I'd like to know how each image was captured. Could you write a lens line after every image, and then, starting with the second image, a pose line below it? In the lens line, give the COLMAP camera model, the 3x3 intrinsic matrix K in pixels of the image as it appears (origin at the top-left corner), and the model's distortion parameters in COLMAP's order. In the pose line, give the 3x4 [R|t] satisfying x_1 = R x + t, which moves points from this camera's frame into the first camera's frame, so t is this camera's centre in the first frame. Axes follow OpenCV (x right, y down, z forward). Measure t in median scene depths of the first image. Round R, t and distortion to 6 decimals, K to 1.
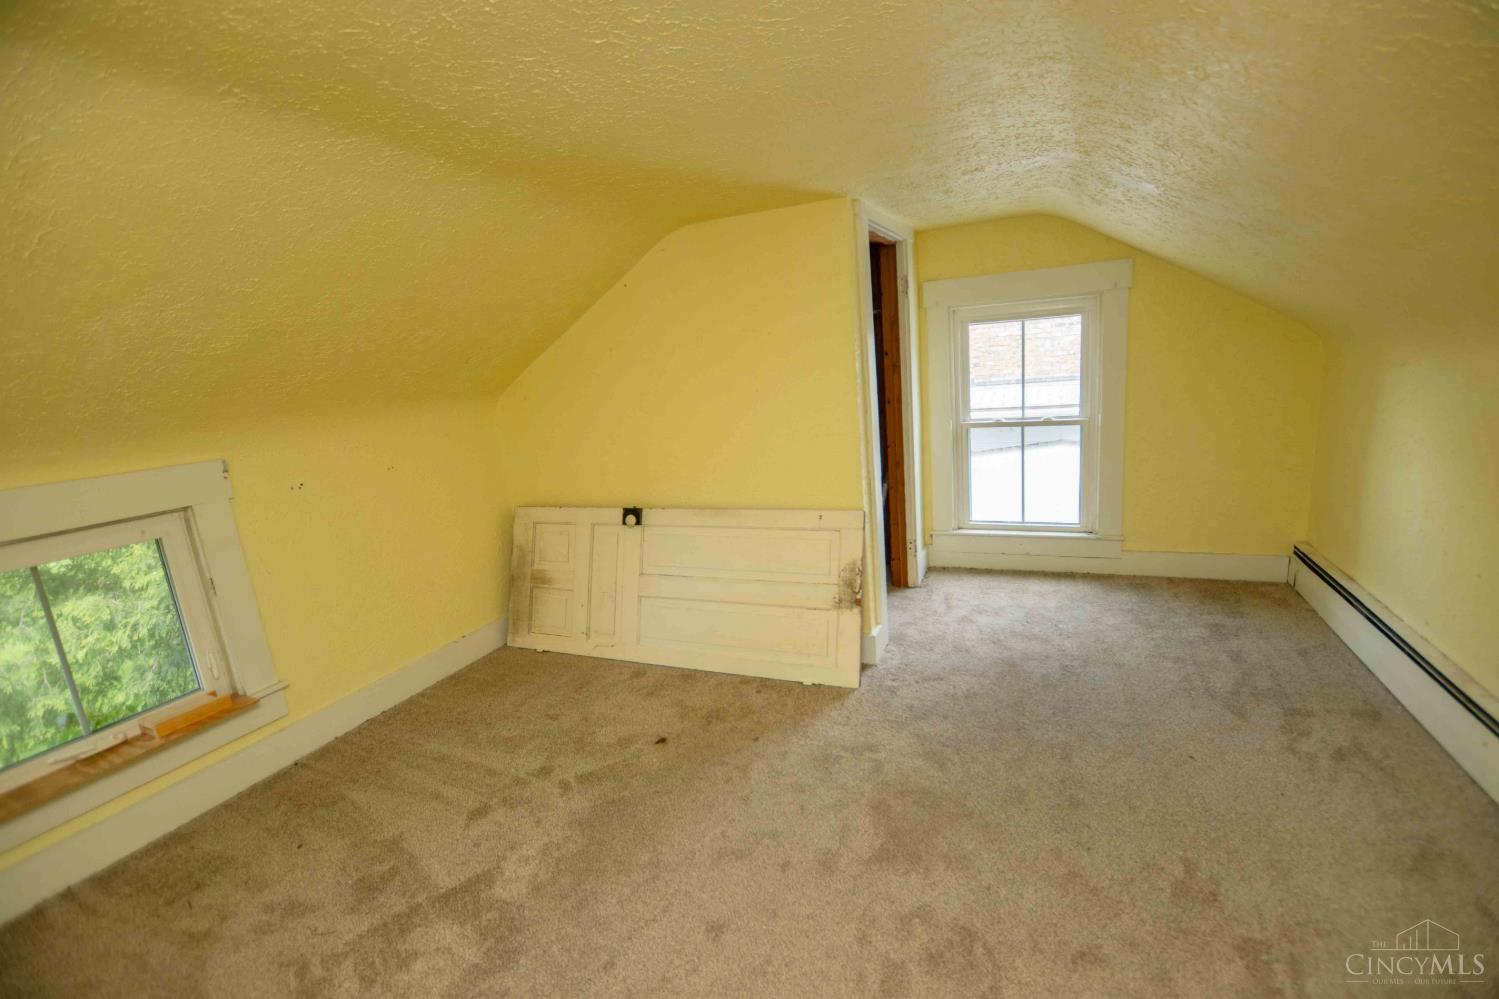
lens RADIAL K [[676.5, 0, 761.1], [0, 676.5, 512.3], [0, 0, 1]] dist [-0.020640, 0.000680]
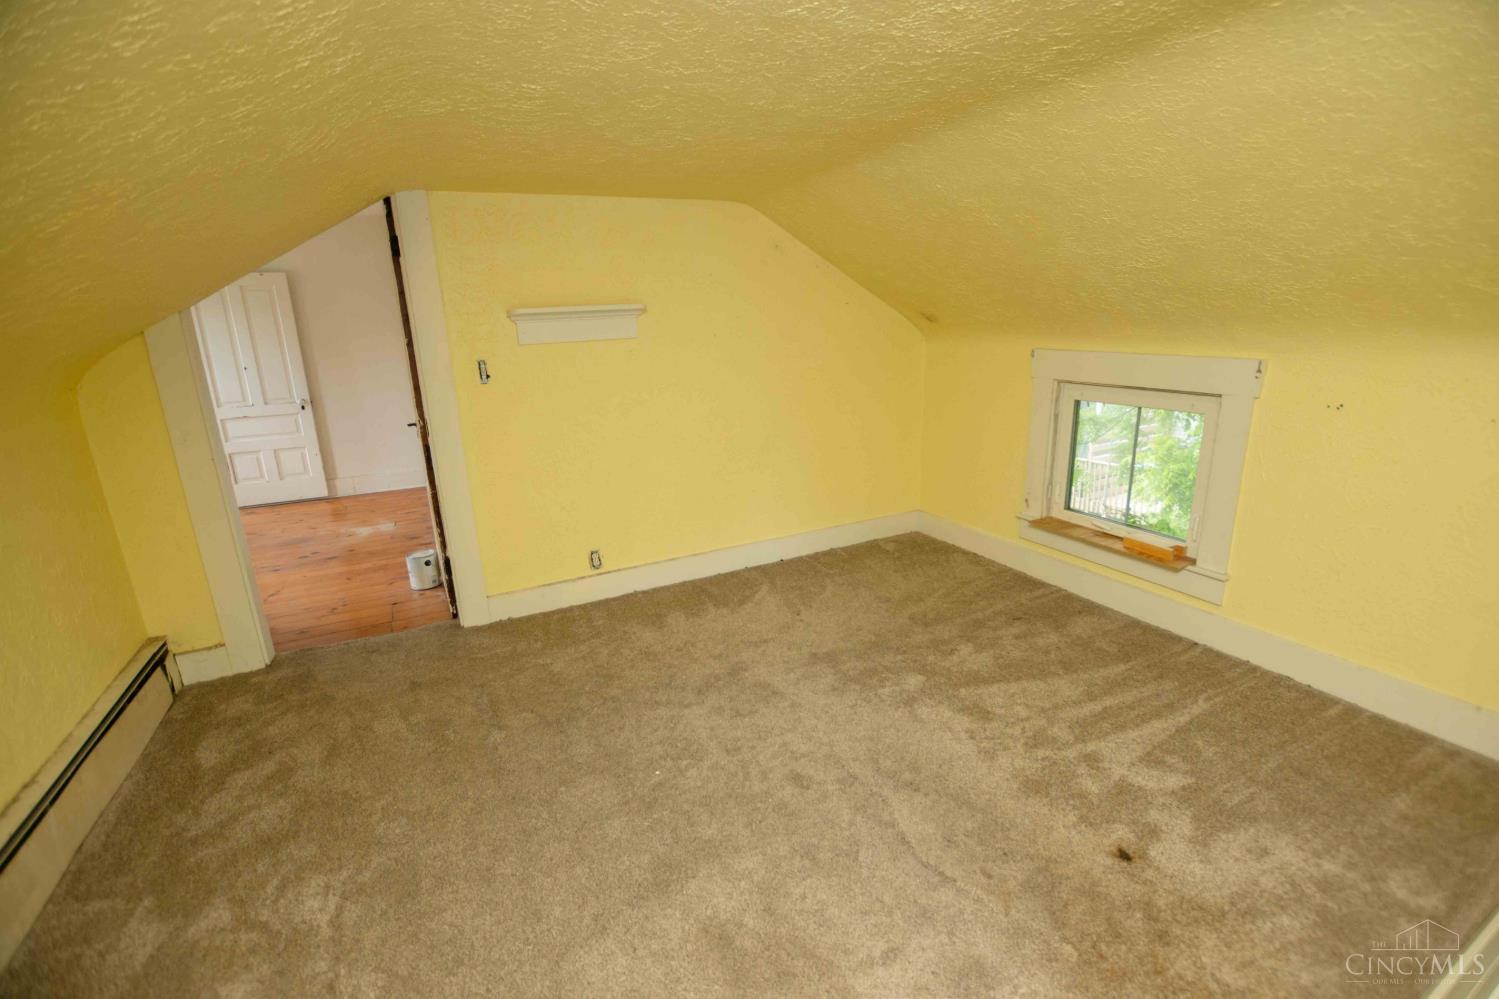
lens RADIAL K [[676.5, 0, 761.1], [0, 676.5, 512.3], [0, 0, 1]] dist [-0.020640, 0.000680]
pose [[-0.638051, 0.303519, -0.707649, 0.552119], [-0.085724, 0.885318, 0.457016, -0.299265], [0.765207, 0.352262, -0.538859, 1.117043]]
